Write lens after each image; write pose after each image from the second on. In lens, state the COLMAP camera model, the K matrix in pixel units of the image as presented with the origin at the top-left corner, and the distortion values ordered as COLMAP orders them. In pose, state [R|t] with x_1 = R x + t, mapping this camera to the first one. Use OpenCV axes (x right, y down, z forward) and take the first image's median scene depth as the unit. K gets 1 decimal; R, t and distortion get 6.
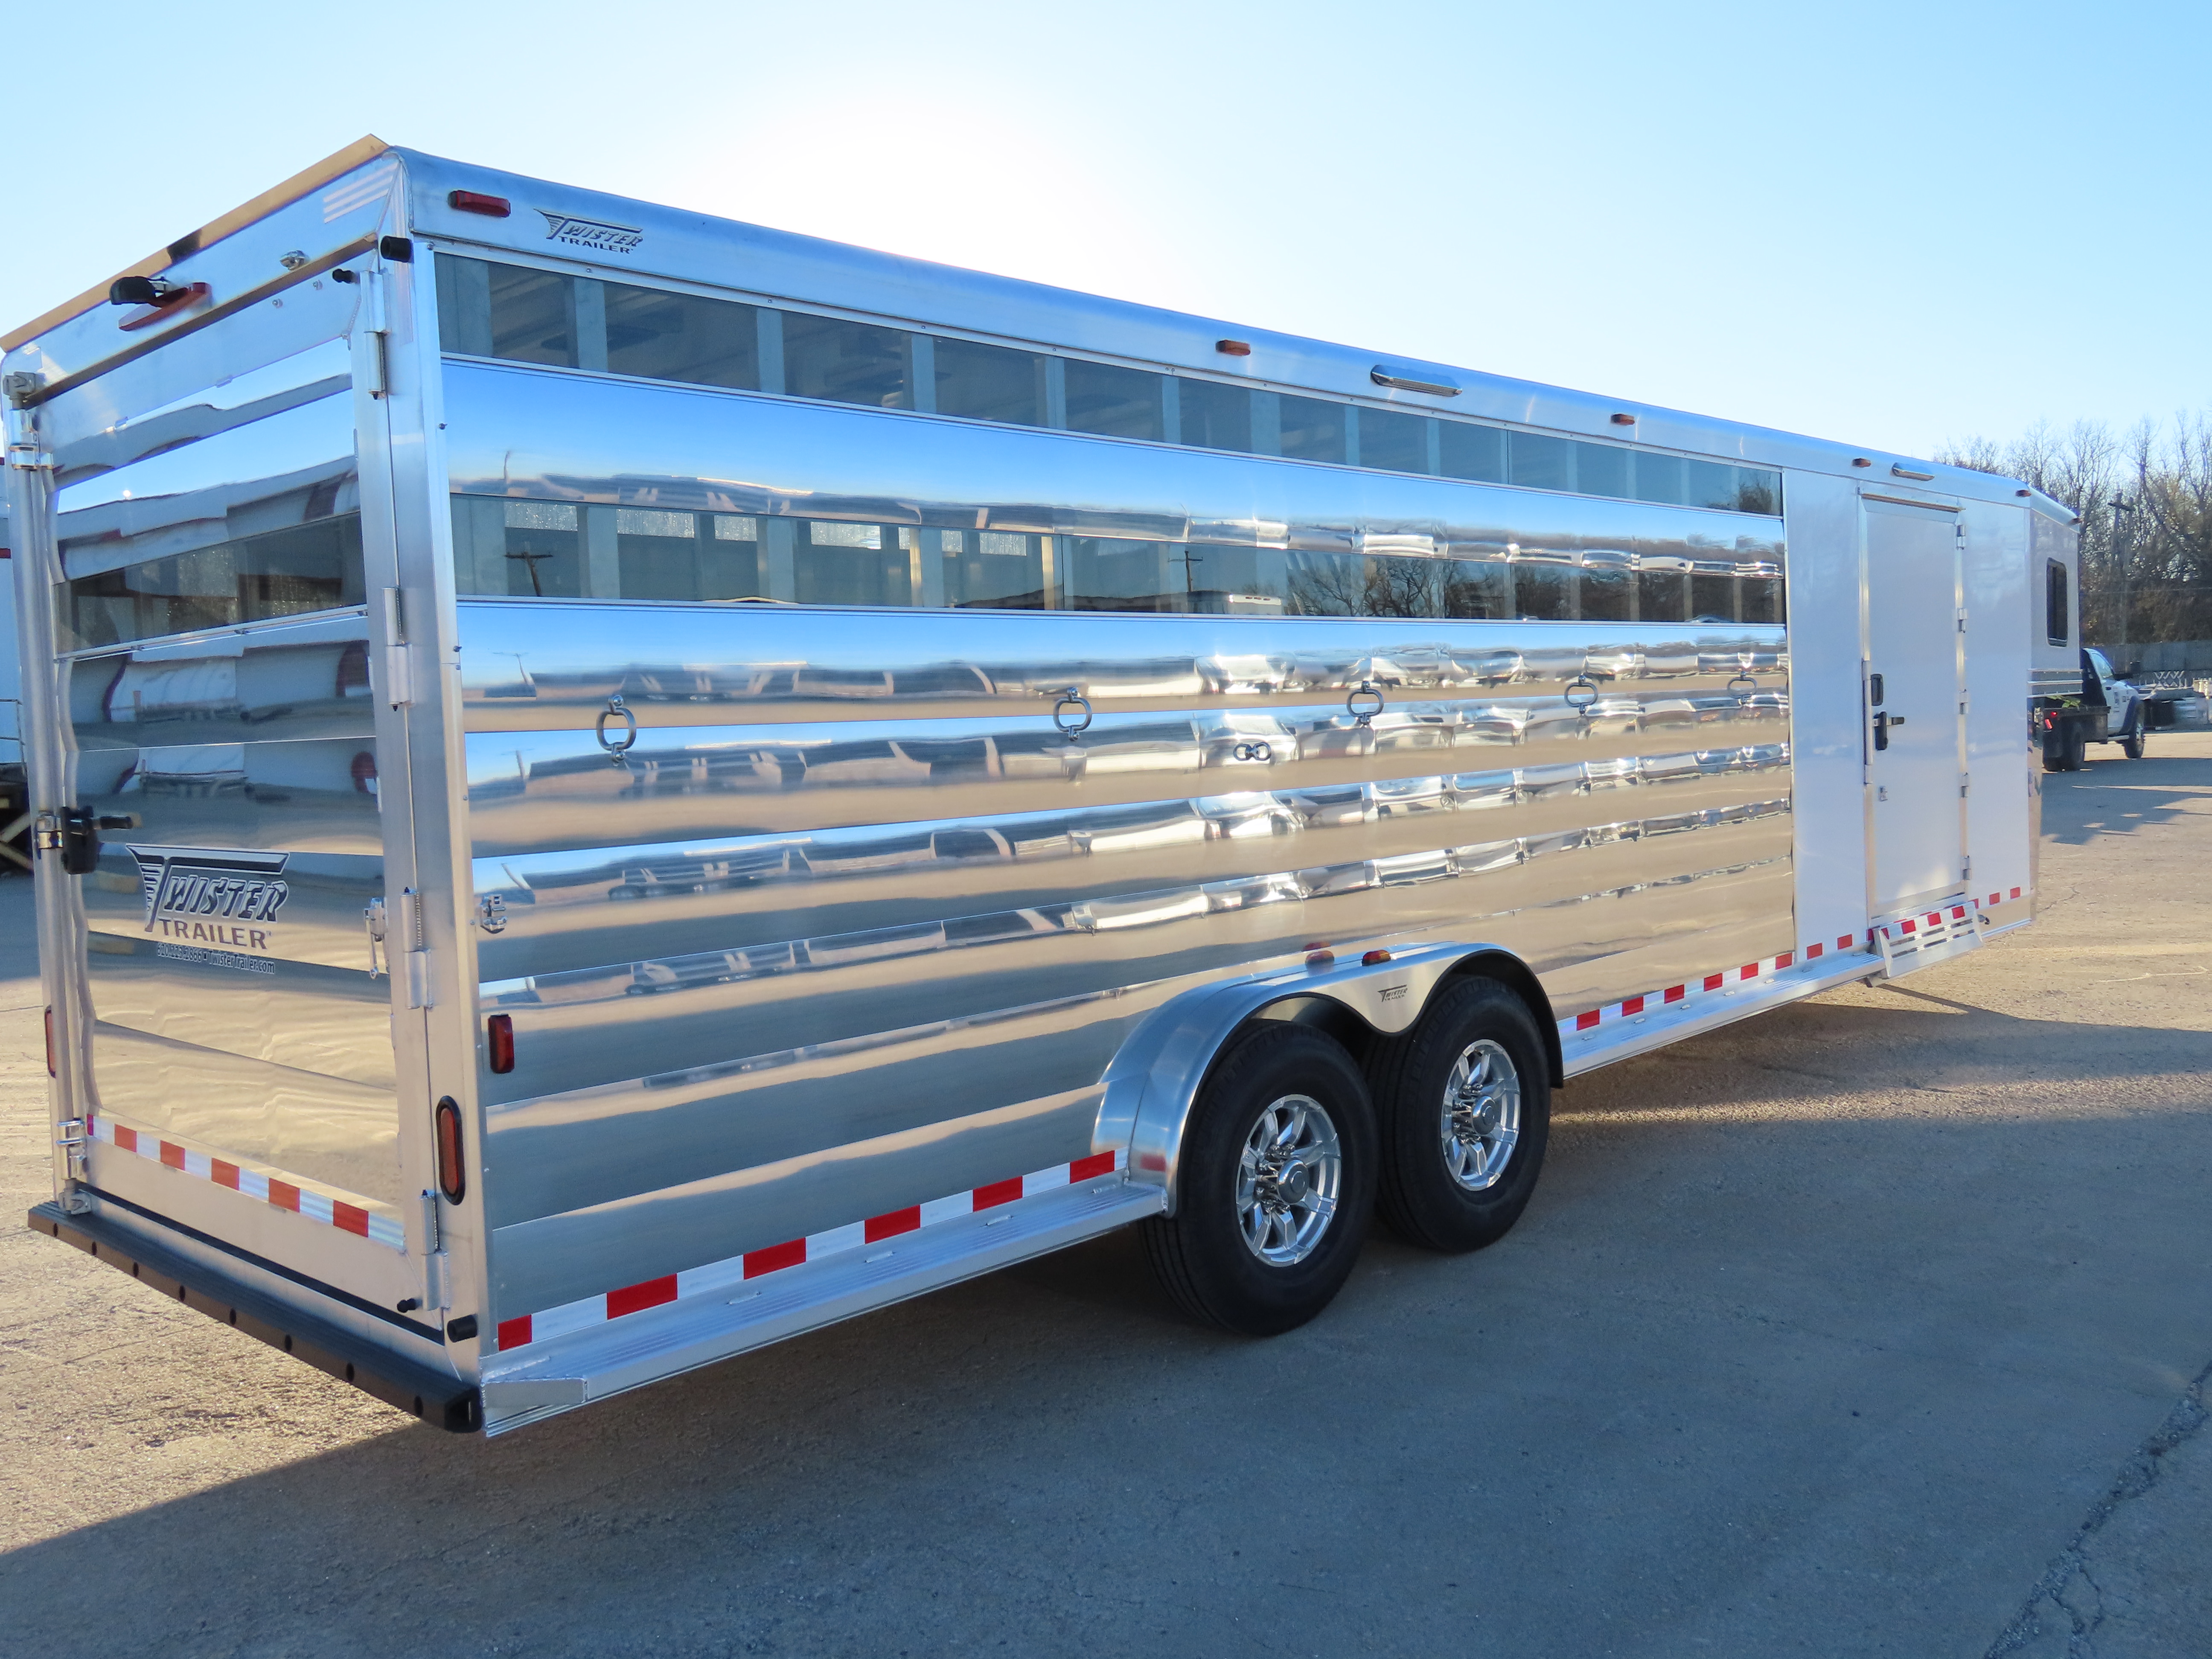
lens RADIAL K [[1829.9, 0, 1106.0], [0, 1829.9, 829.5], [0, 0, 1]] dist [-0.001044, 0.004010]
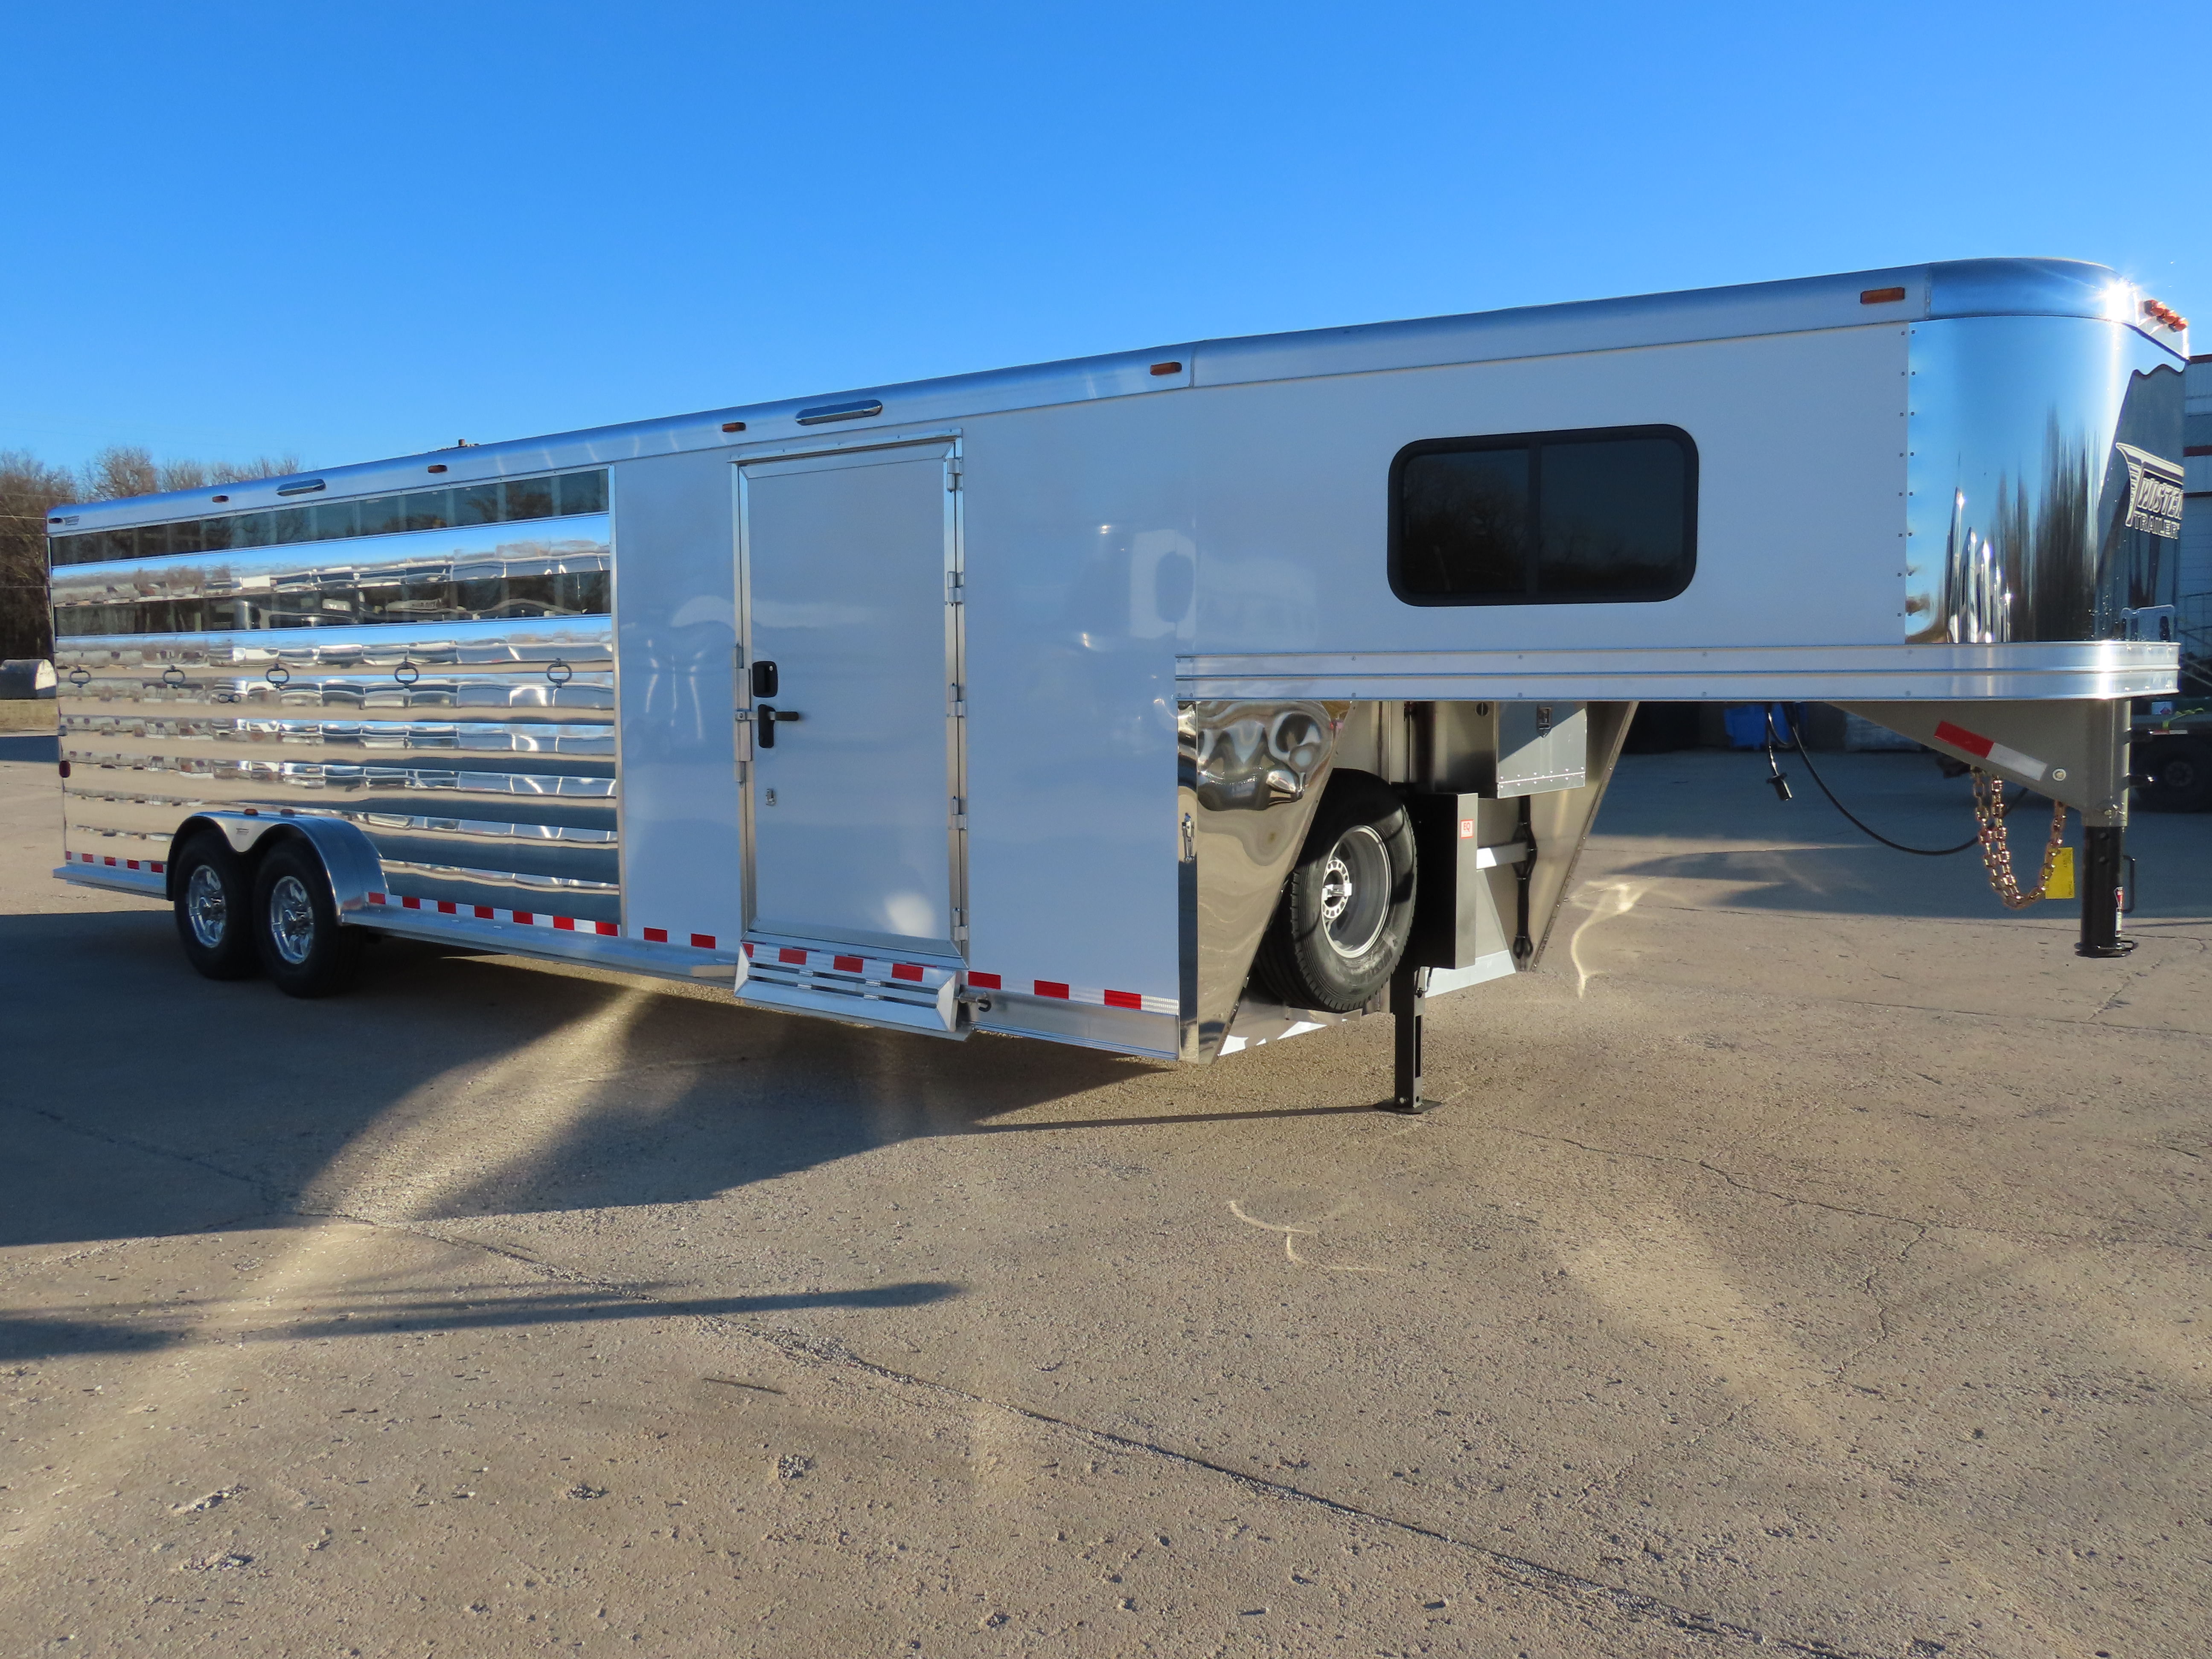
lens RADIAL K [[1829.9, 0, 1106.0], [0, 1829.9, 829.5], [0, 0, 1]] dist [-0.001044, 0.004010]
pose [[0.085266, 0.122481, -0.988801, 1.754056], [-0.063850, 0.991047, 0.117253, -0.157586], [0.994310, 0.053137, 0.092323, 1.437333]]
